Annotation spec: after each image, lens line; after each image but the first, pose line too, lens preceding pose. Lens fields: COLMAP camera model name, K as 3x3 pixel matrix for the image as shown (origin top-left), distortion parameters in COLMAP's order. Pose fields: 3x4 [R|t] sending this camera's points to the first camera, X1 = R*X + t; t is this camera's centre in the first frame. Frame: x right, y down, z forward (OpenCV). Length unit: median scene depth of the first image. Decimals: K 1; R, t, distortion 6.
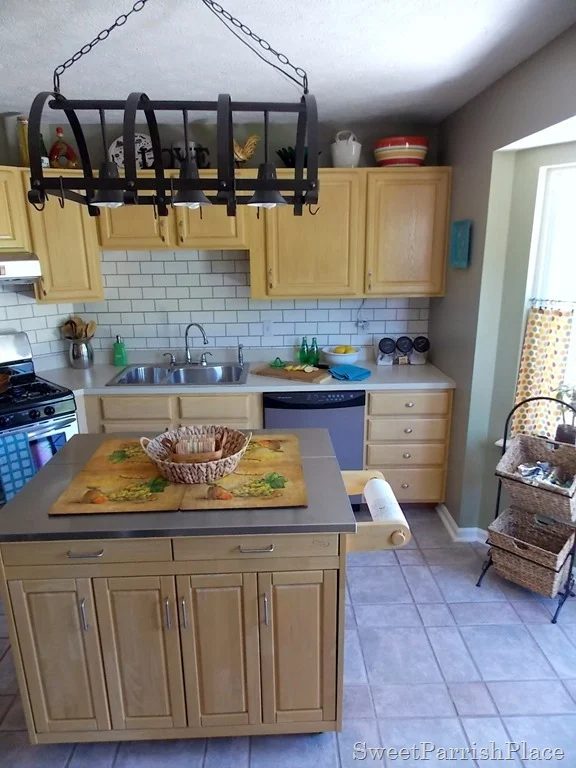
lens RADIAL K [[510.8, 0, 290.9], [0, 510.8, 380.5], [0, 0, 1]] dist [0.010095, -0.001628]
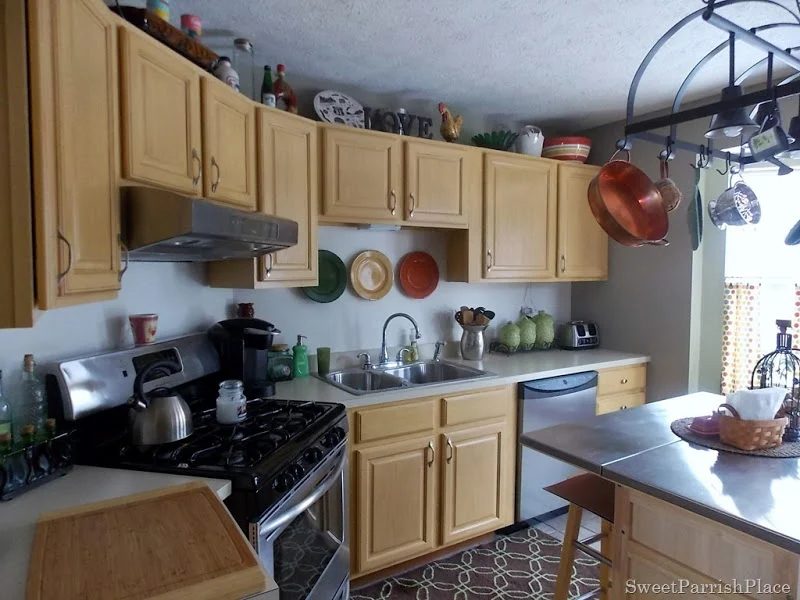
lens RADIAL K [[532.1, 0, 401.0], [0, 532.1, 296.6], [0, 0, 1]] dist [0.010095, -0.001628]
pose [[0.857216, -0.016105, 0.514706, -0.635497], [0.125432, 0.975937, -0.178363, 0.014769], [-0.499448, 0.217456, 0.838609, 0.273109]]
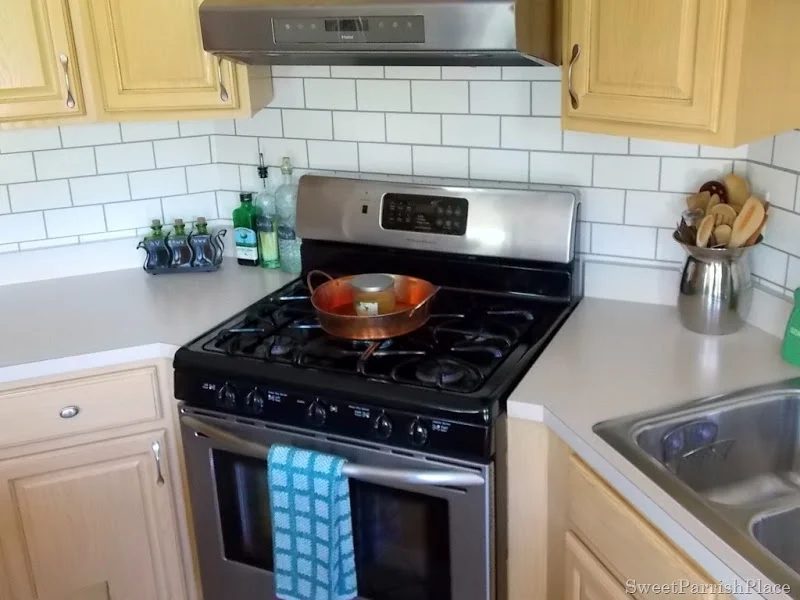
lens RADIAL K [[923.8, 0, 402.7], [0, 923.8, 295.9], [0, 0, 1]] dist [0.071544, 0.009824]
pose [[0.321469, 0.324601, -0.889546, 0.063703], [-0.215377, 0.939852, 0.265124, -0.169150], [0.922101, 0.106359, 0.372045, 0.617935]]
